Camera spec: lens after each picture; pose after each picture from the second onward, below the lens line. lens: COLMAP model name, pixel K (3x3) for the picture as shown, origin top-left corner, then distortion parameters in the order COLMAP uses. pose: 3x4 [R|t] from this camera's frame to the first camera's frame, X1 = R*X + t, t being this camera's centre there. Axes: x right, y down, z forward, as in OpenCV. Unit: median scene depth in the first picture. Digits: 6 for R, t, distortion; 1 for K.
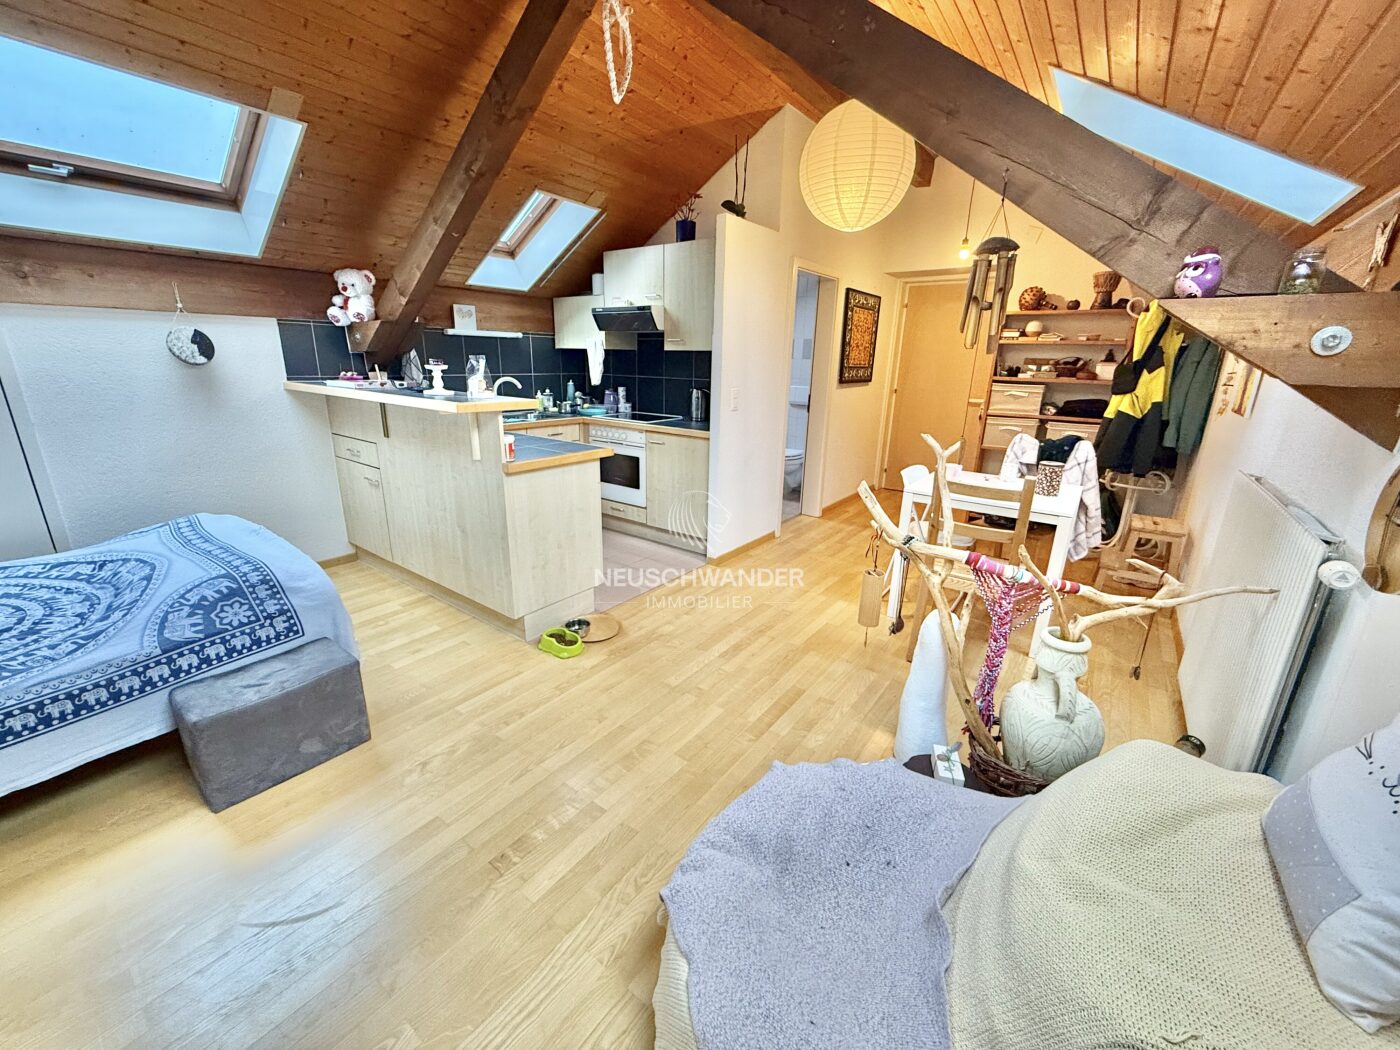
lens RADIAL K [[556.2, 0, 700.0], [0, 556.2, 525.0], [0, 0, 1]] dist [-0.000087, 0.000086]
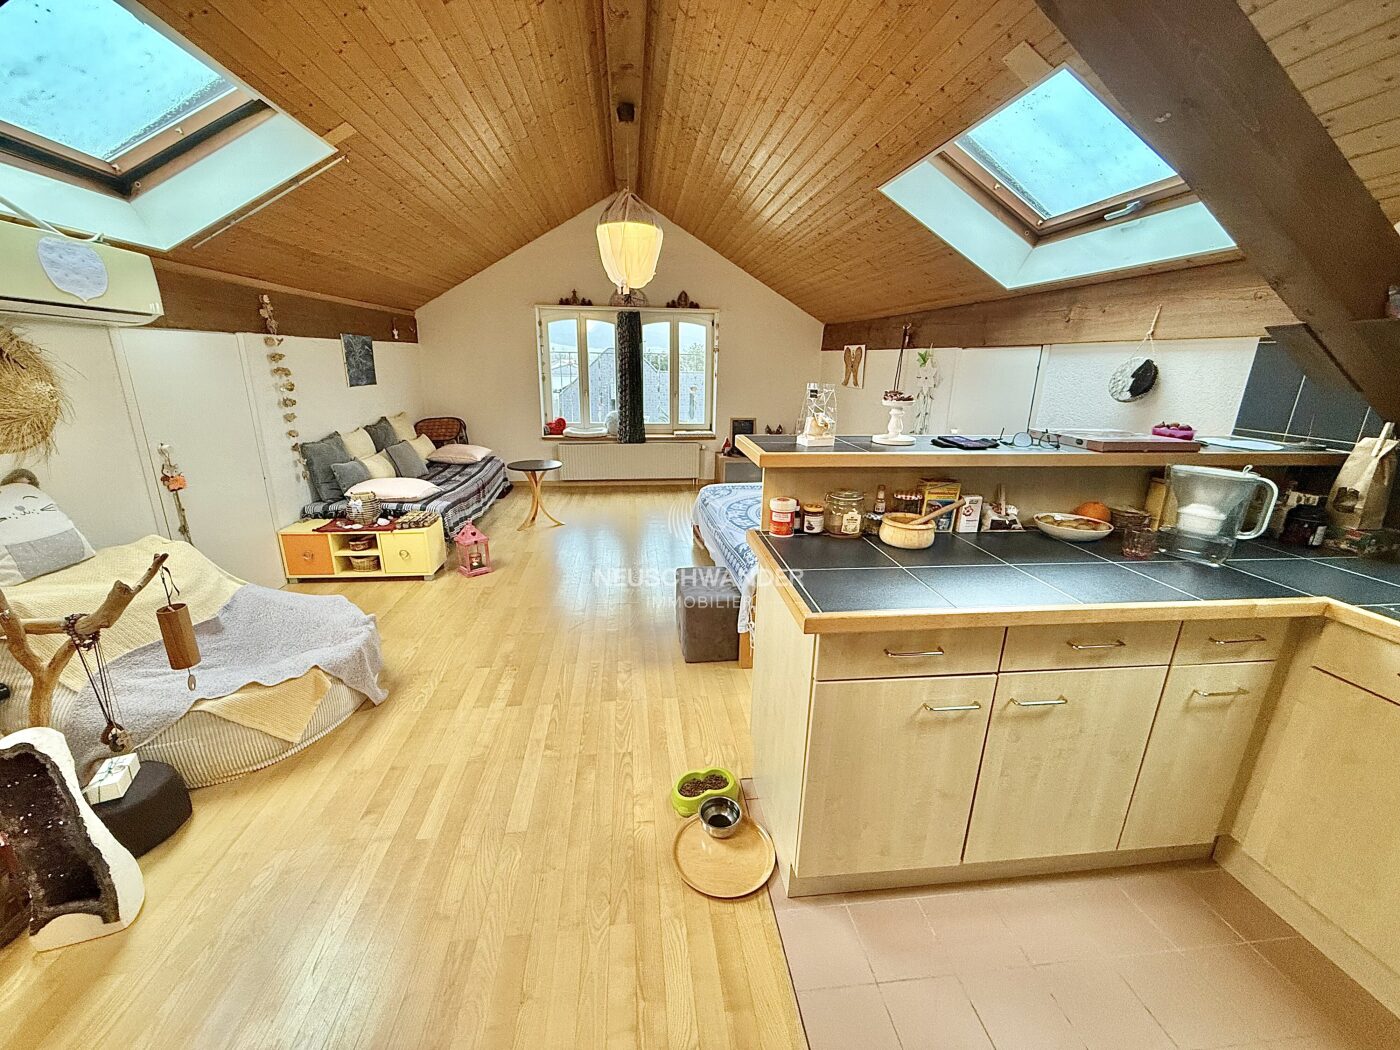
lens RADIAL K [[556.2, 0, 700.0], [0, 556.2, 525.0], [0, 0, 1]] dist [-0.000087, 0.000086]
pose [[-0.725786, 0.162157, -0.668535, 0.228801], [-0.227774, 0.860358, 0.455964, -0.527374], [0.649118, 0.483207, -0.587501, 1.690332]]
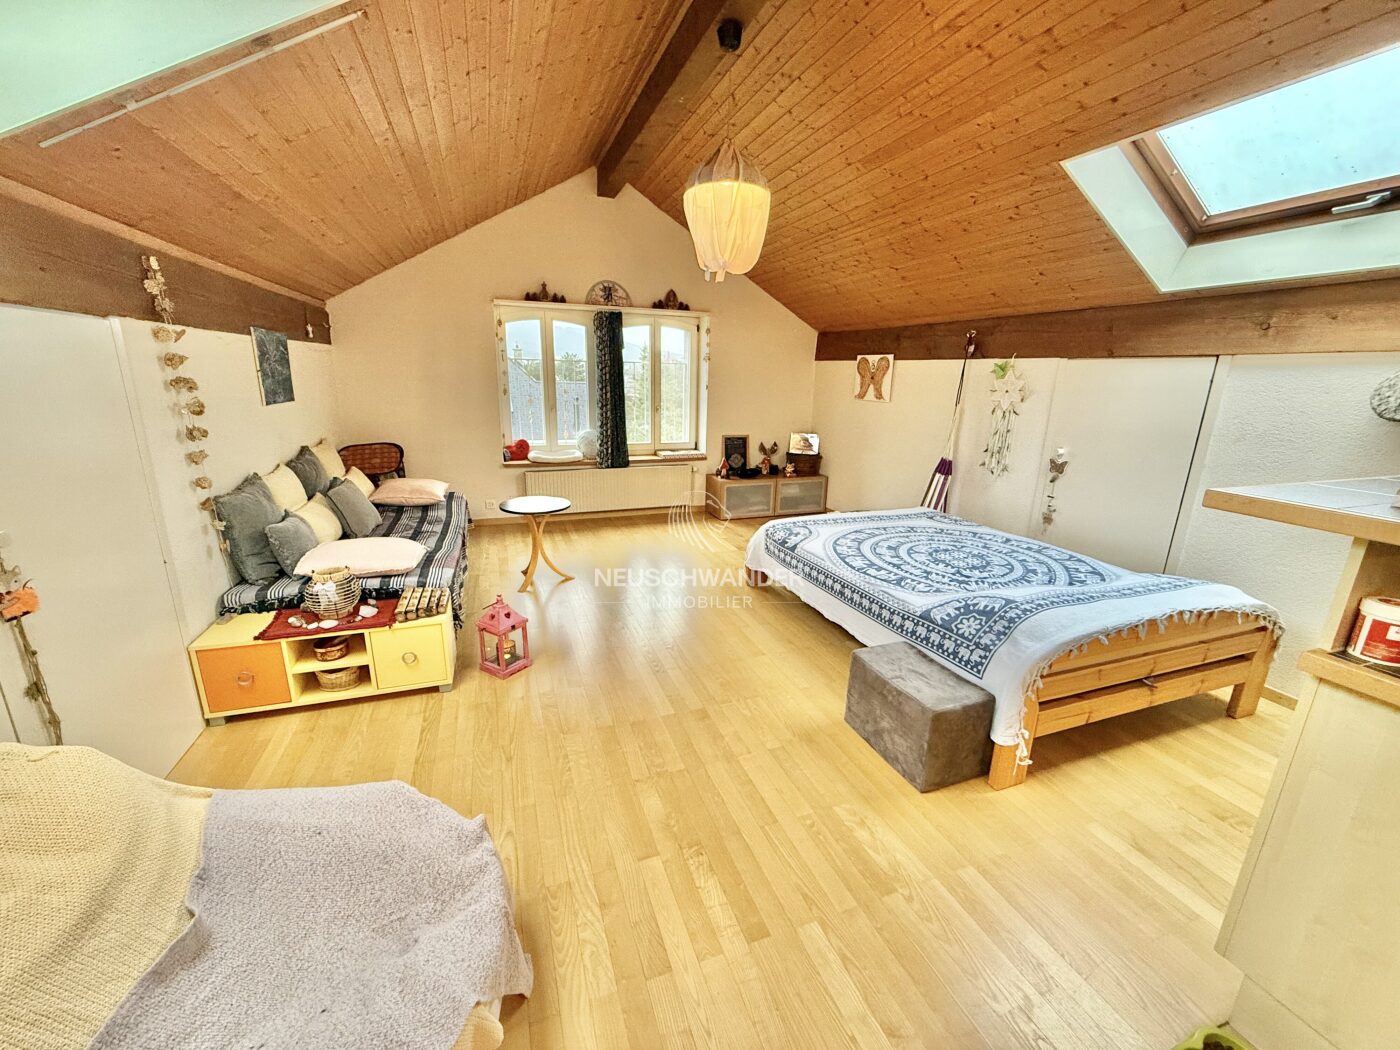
lens RADIAL K [[556.2, 0, 700.0], [0, 556.2, 525.0], [0, 0, 1]] dist [-0.000087, 0.000086]
pose [[-0.550273, 0.185932, -0.814020, 0.309568], [-0.271948, 0.881829, 0.385255, -0.288978], [0.789458, 0.433367, -0.434683, 0.946066]]
